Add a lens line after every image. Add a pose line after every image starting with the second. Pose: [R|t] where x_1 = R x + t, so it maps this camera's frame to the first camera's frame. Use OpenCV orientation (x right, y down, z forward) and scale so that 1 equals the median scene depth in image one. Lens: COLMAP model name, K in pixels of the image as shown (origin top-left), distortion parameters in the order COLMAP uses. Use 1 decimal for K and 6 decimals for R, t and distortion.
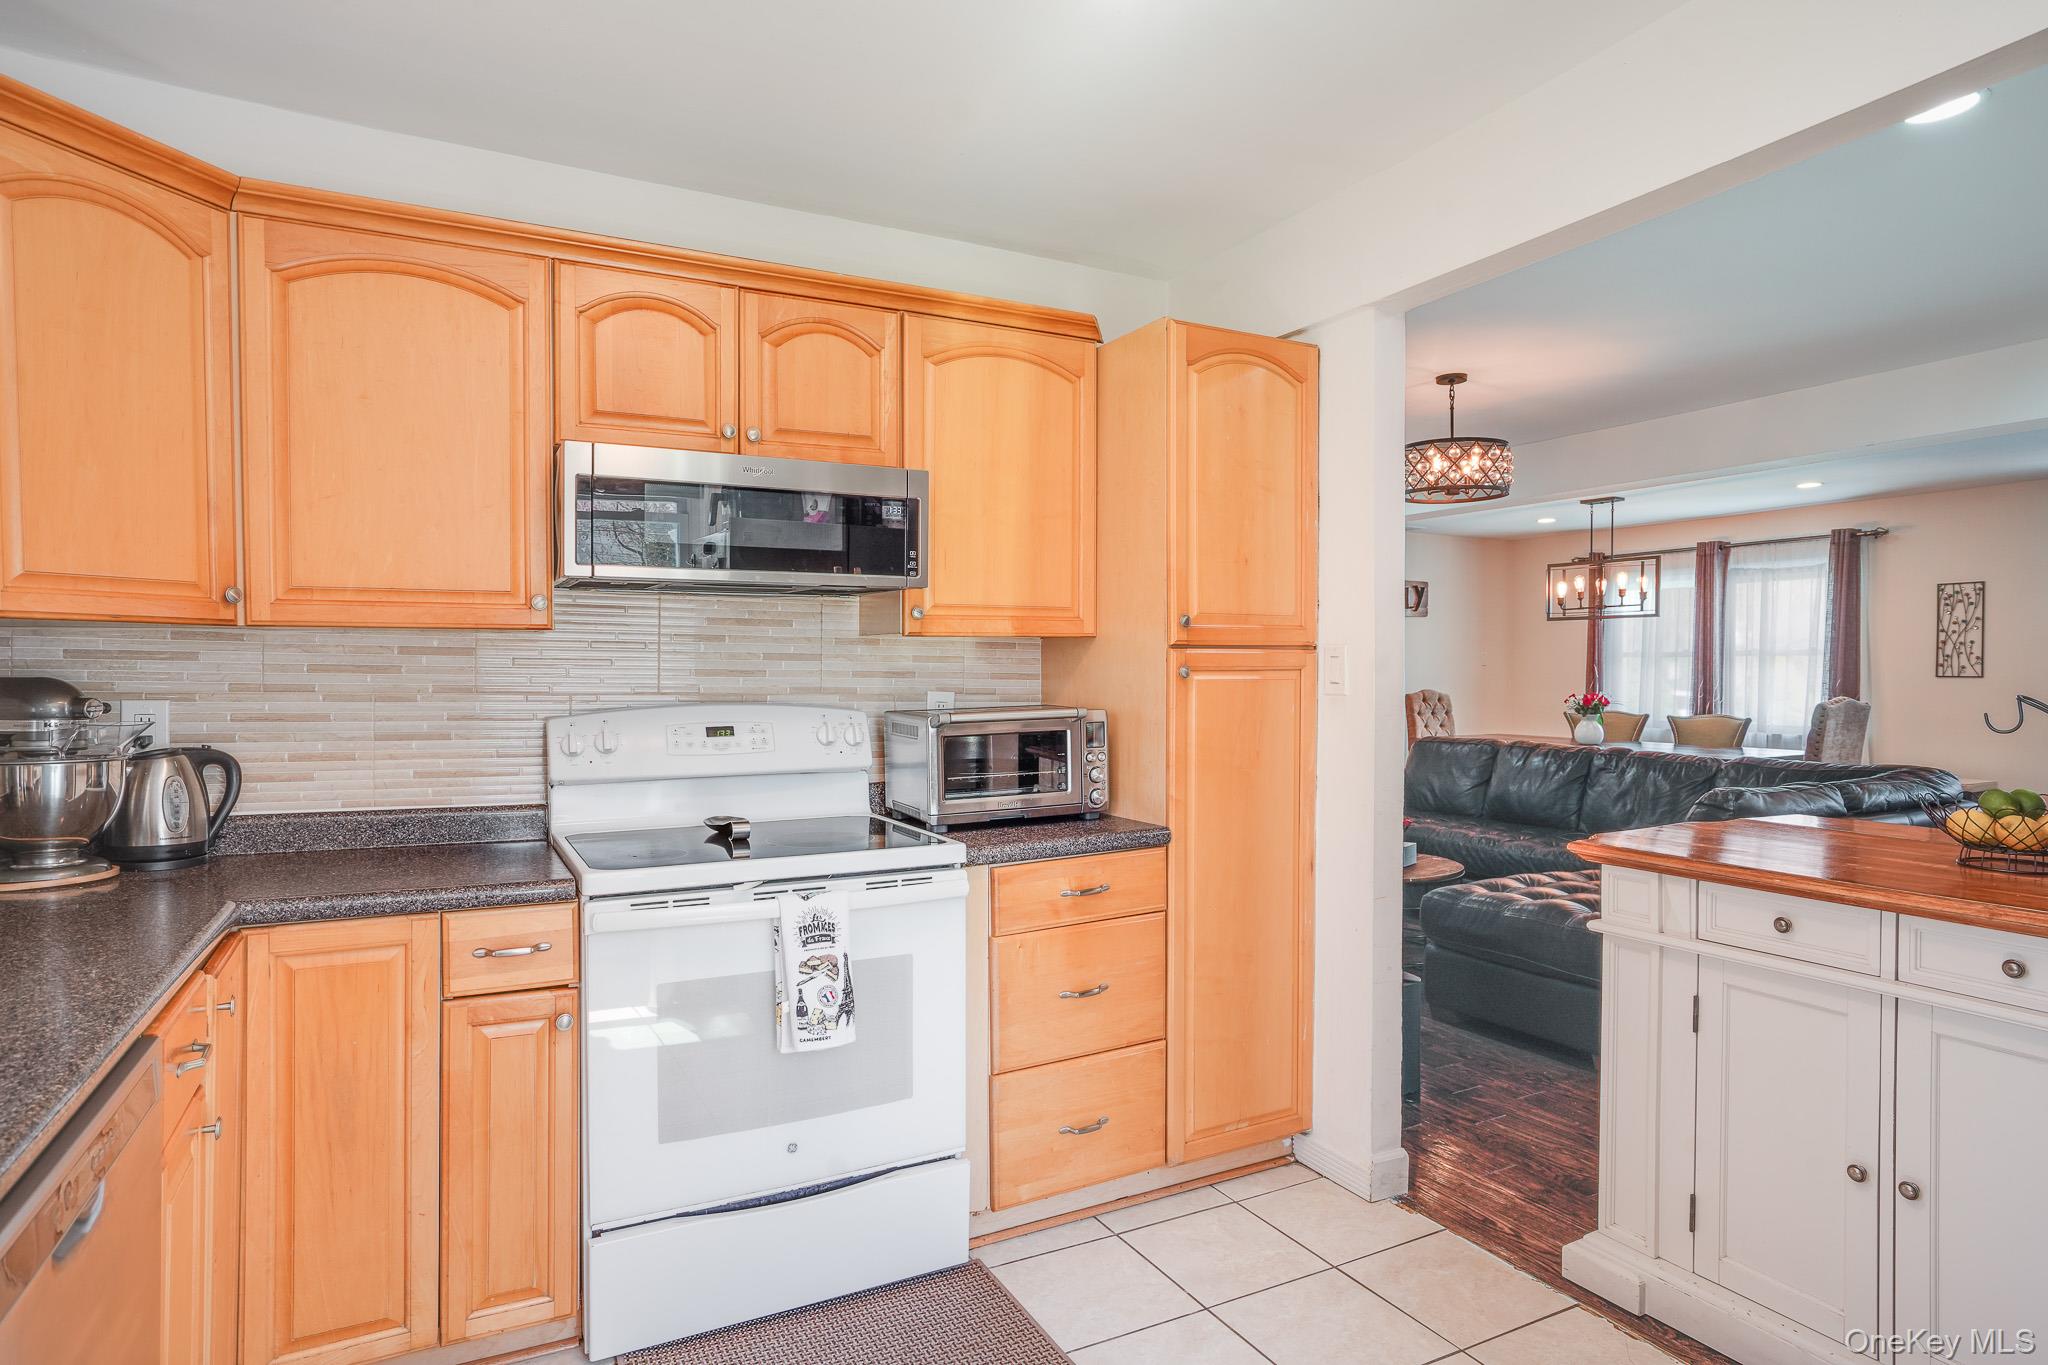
lens RADIAL K [[1123.4, 0, 1039.0], [0, 1123.4, 683.1], [0, 0, 1]] dist [-0.024779, 0.017641]
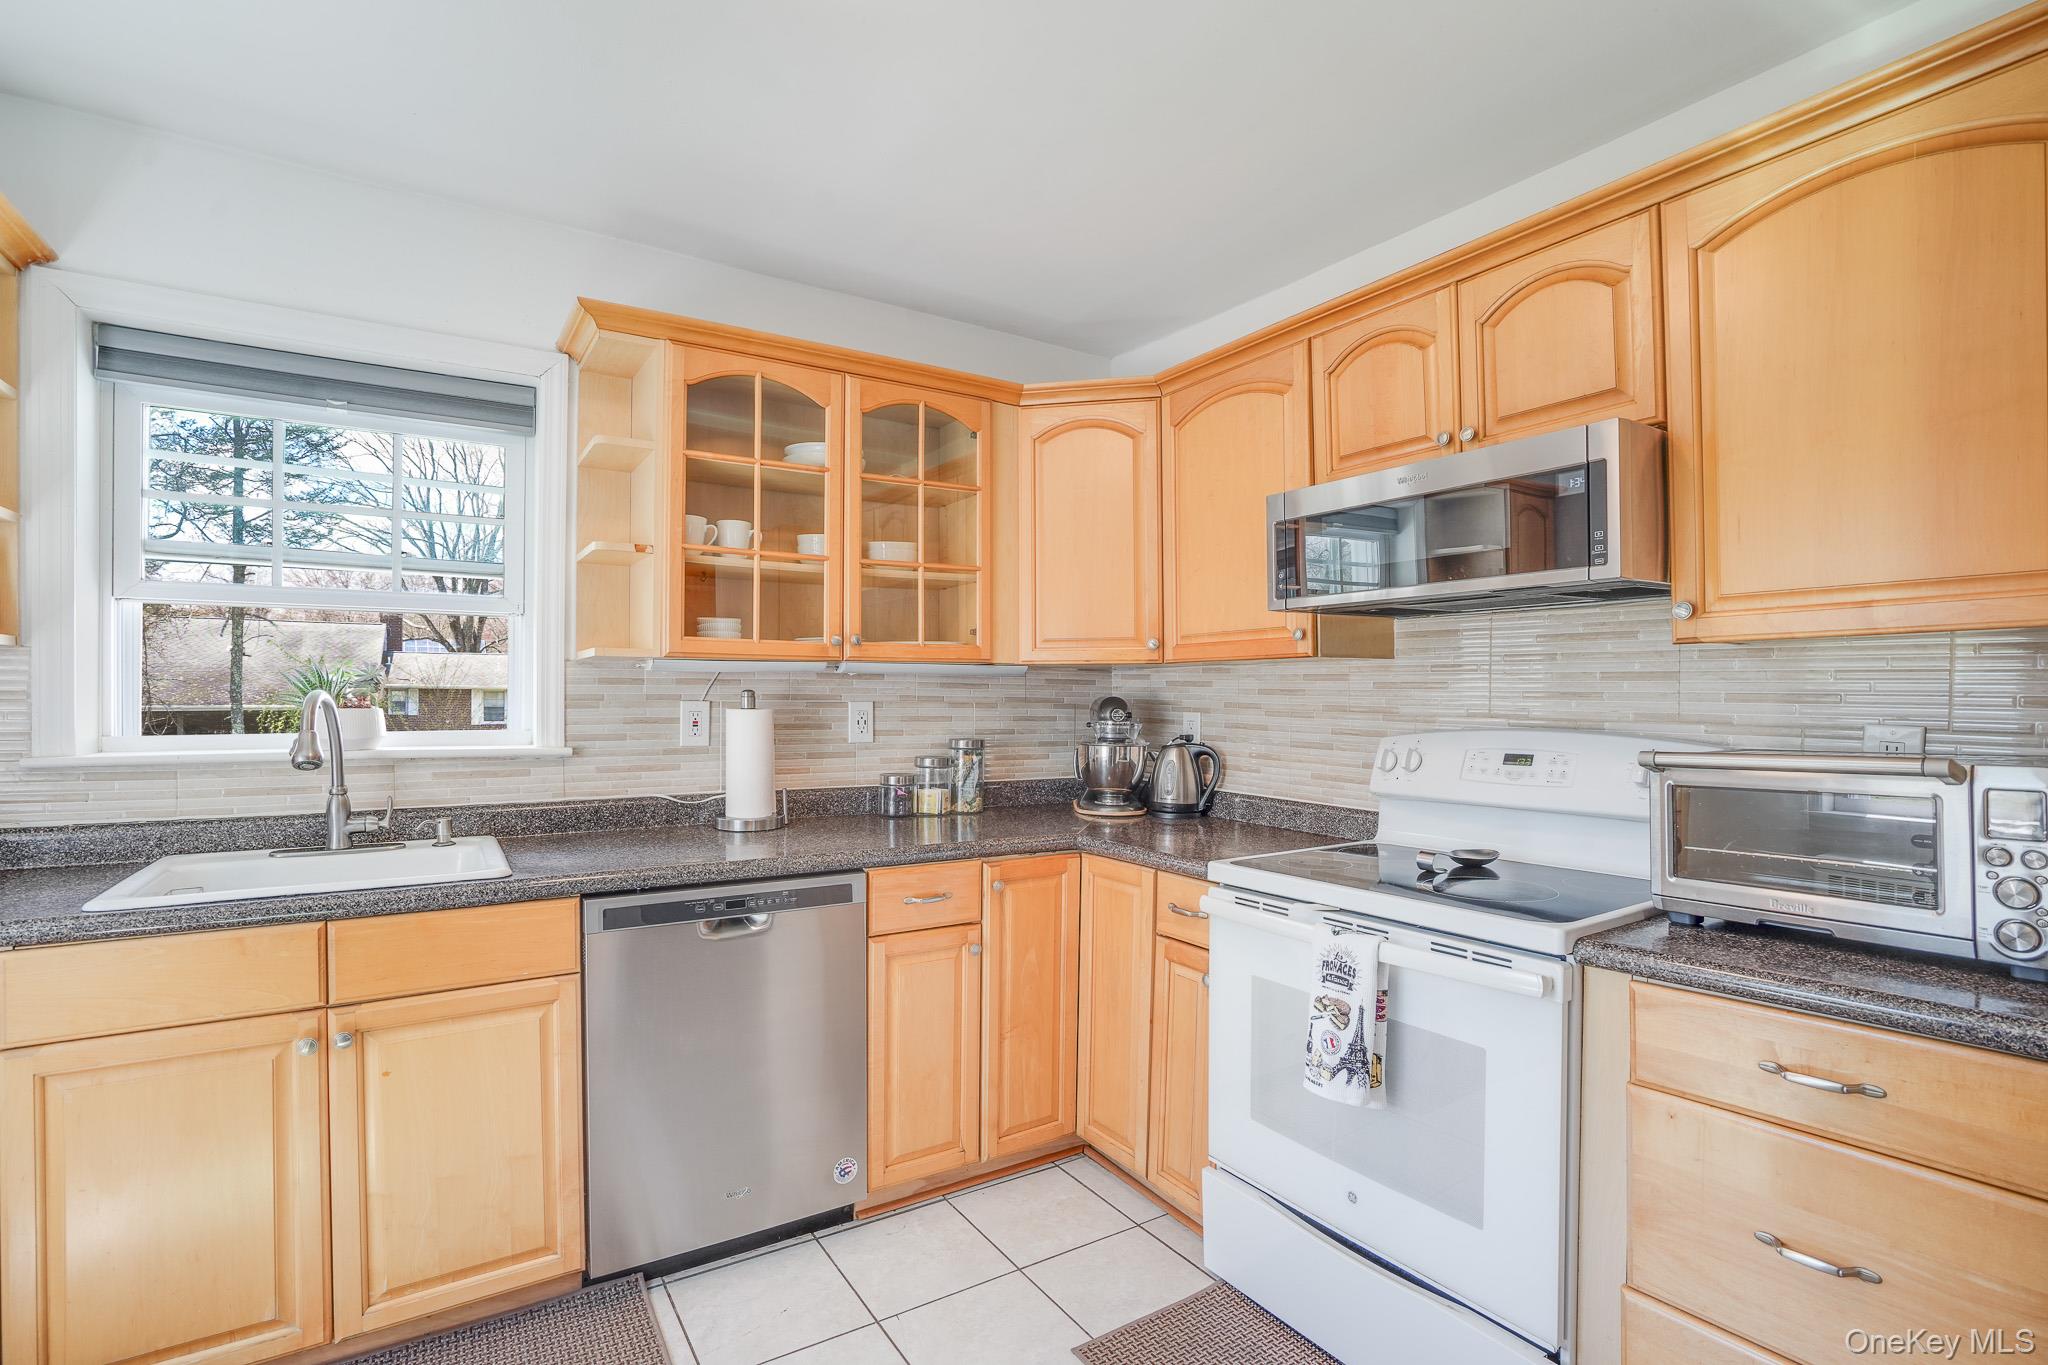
lens RADIAL K [[951.0, 0, 1003.1], [0, 951.0, 702.8], [0, 0, 1]] dist [-0.049678, 0.013594]
pose [[0.074663, 0.005300, -0.997195, 0.449236], [-0.016083, 0.999862, 0.004110, 0.000651], [0.997079, 0.015731, 0.074738, 0.534922]]
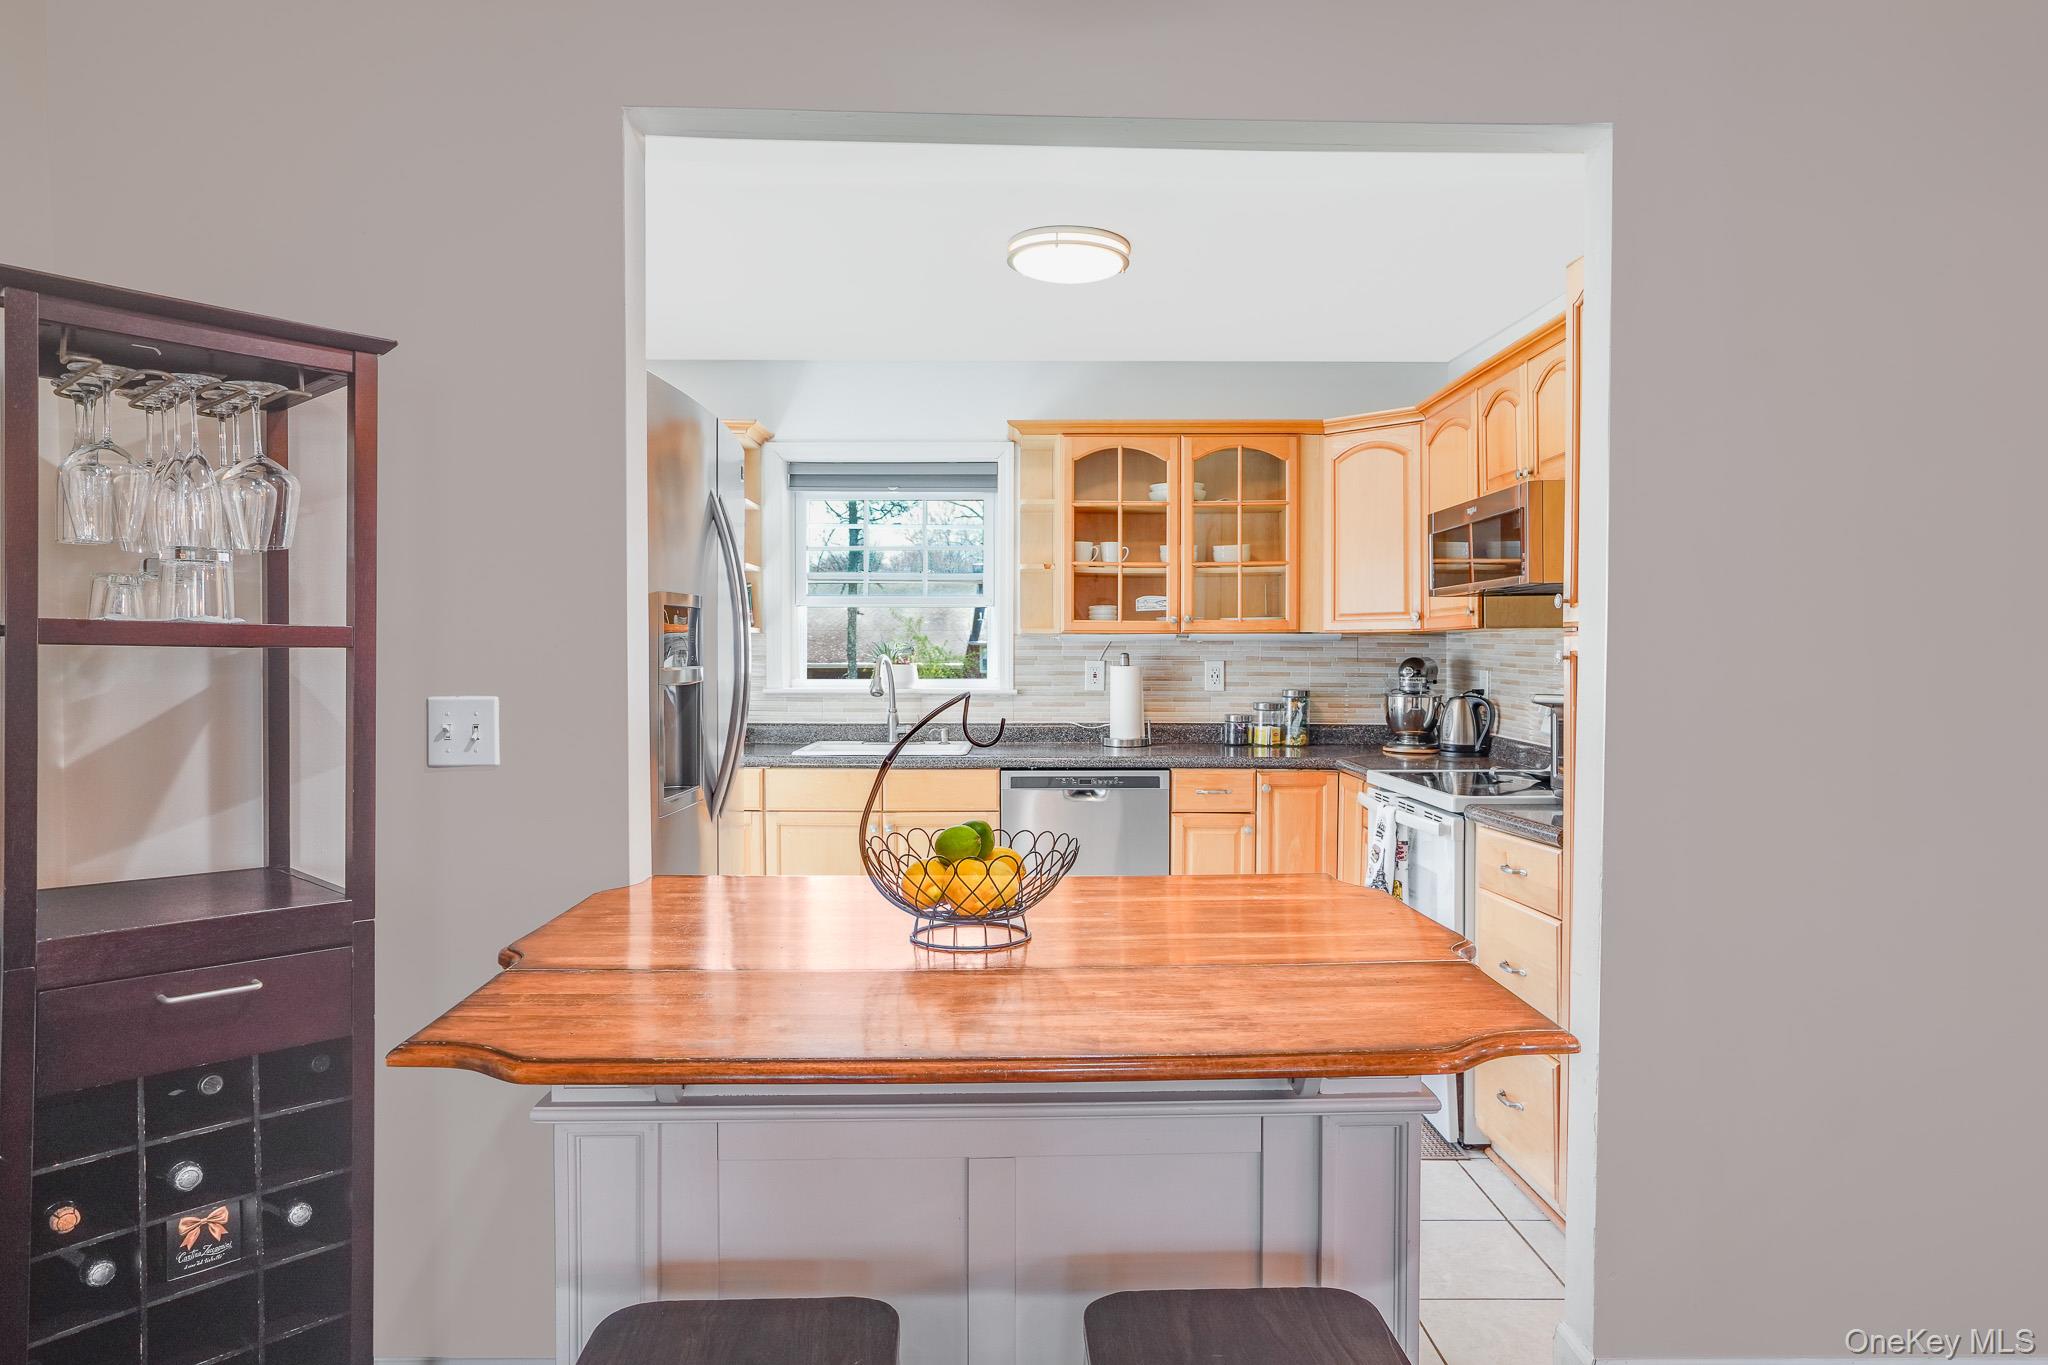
lens RADIAL K [[1213.6, 0, 1014.3], [0, 1213.6, 674.1], [0, 0, 1]] dist [-0.043645, 0.000744]
pose [[-0.466400, 0.014708, -0.884452, 1.174838], [-0.012620, 0.999649, 0.023278, -0.013245], [0.884484, 0.022019, -0.466050, 1.060849]]
